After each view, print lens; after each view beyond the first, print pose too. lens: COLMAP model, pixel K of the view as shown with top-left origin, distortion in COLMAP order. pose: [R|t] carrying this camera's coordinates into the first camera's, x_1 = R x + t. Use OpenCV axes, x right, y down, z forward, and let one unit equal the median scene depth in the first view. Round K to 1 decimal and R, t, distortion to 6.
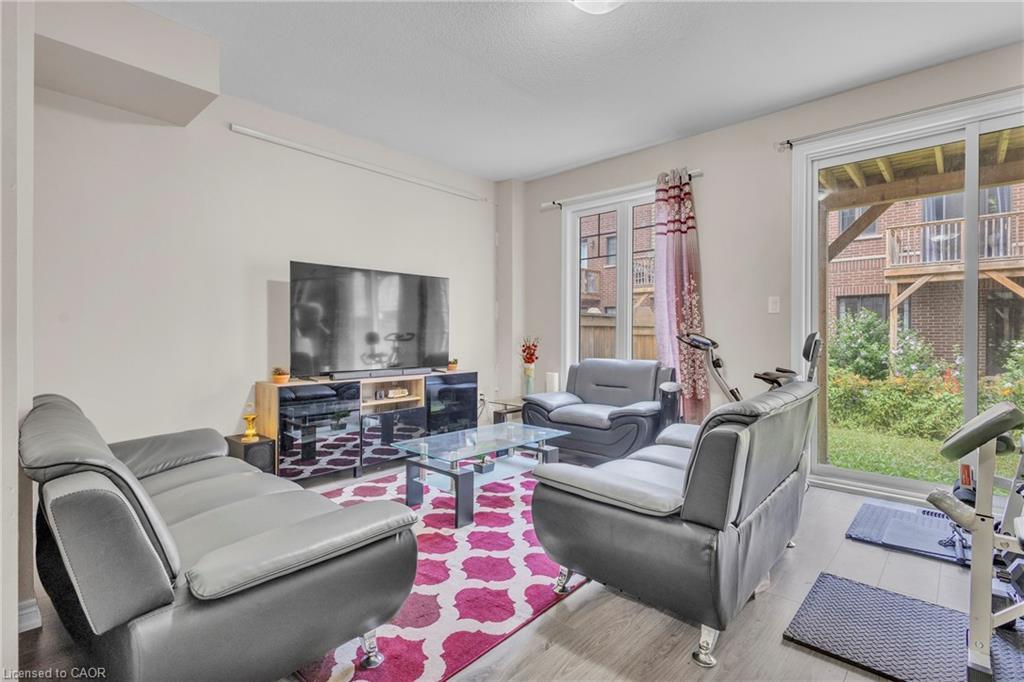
lens RADIAL K [[480.7, 0, 515.0], [0, 480.7, 347.9], [0, 0, 1]] dist [-0.000826, 0.000105]
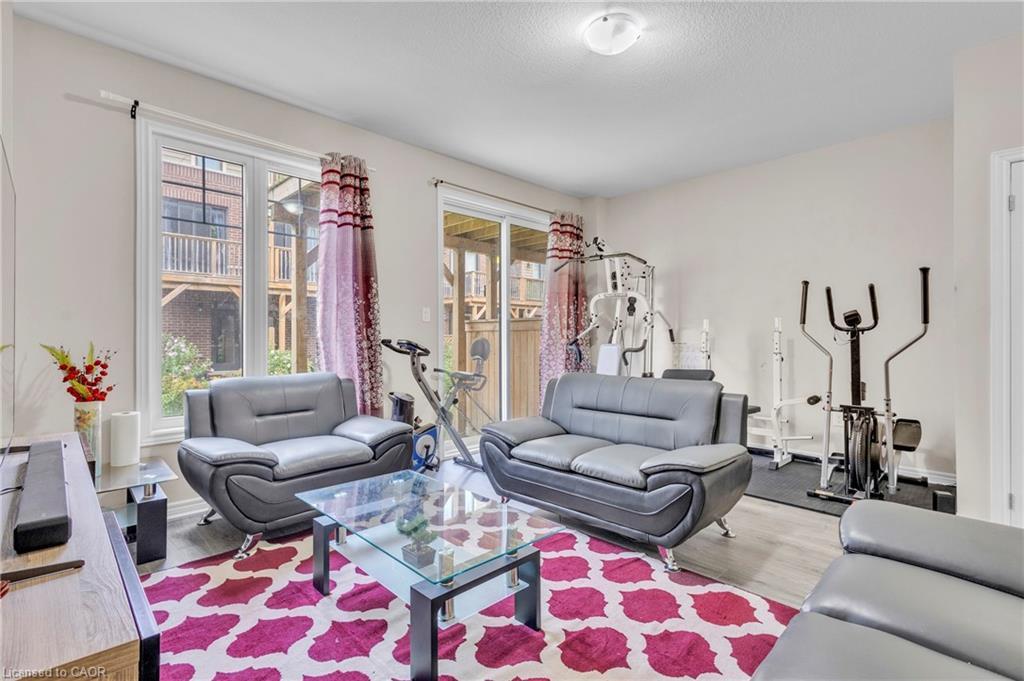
lens RADIAL K [[467.1, 0, 512.0], [0, 467.1, 340.5], [0, 0, 1]] dist [-0.000823, 0.000033]
pose [[0.067319, -0.007498, 0.997703, -0.503900], [0.026746, 0.999626, 0.005707, -0.025621], [-0.997373, 0.026300, 0.067494, 0.635192]]
